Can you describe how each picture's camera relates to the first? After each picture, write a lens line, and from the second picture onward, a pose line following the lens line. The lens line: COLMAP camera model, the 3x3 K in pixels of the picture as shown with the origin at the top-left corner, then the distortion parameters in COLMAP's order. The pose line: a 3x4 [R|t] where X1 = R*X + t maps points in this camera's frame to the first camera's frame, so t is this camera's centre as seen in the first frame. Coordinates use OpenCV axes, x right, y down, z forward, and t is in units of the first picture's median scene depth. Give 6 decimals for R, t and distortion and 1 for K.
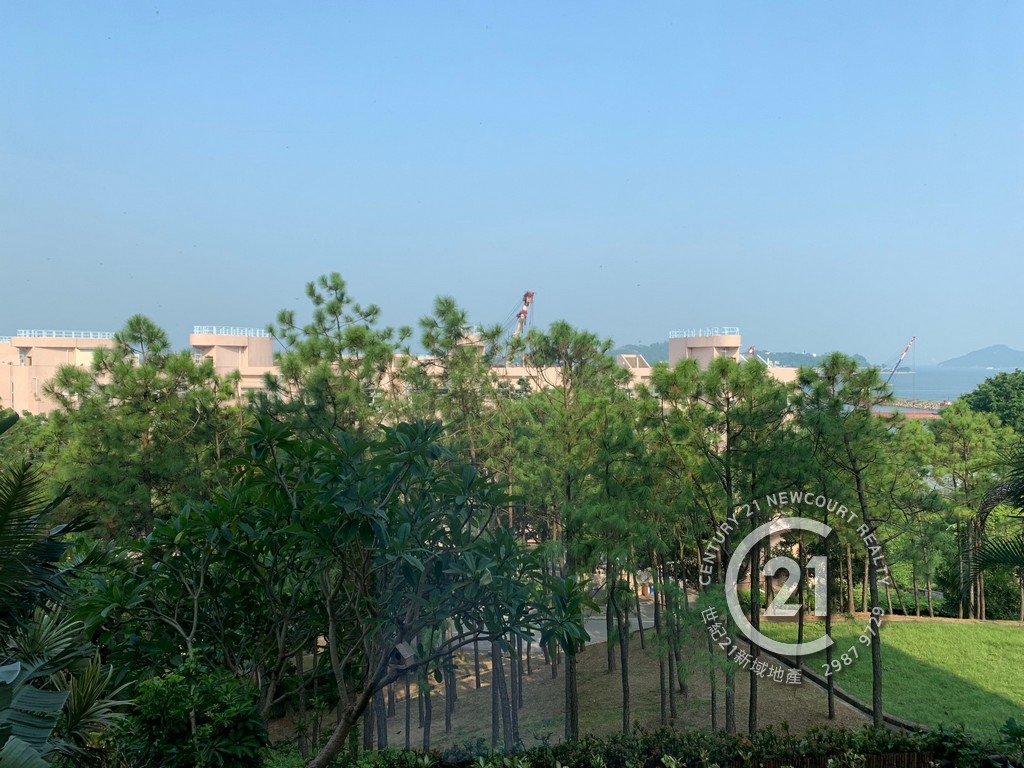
lens RADIAL K [[805.9, 0, 516.1], [0, 805.9, 380.6], [0, 0, 1]] dist [0.122939, 0.006655]
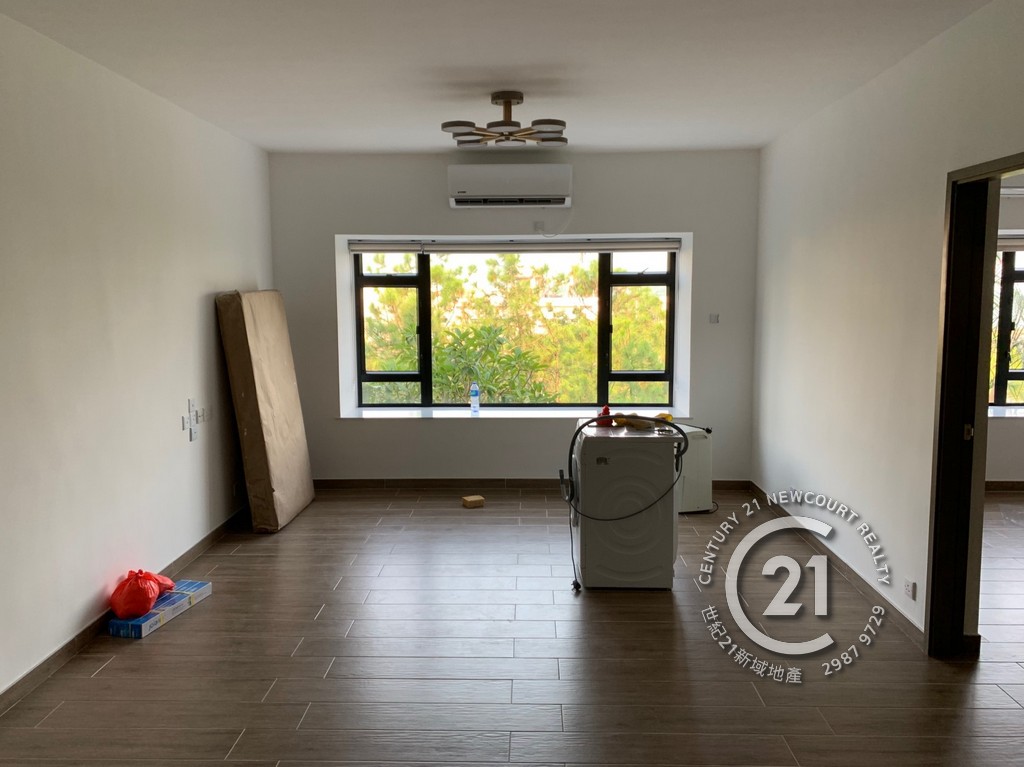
lens RADIAL K [[805.9, 0, 508.1], [0, 805.9, 390.0], [0, 0, 1]] dist [0.122939, 0.006655]
pose [[0.996732, -0.000280, -0.080777, 0.018577], [0.008120, 0.995276, 0.096743, 0.005319], [0.080368, -0.097083, 0.992026, -0.259698]]
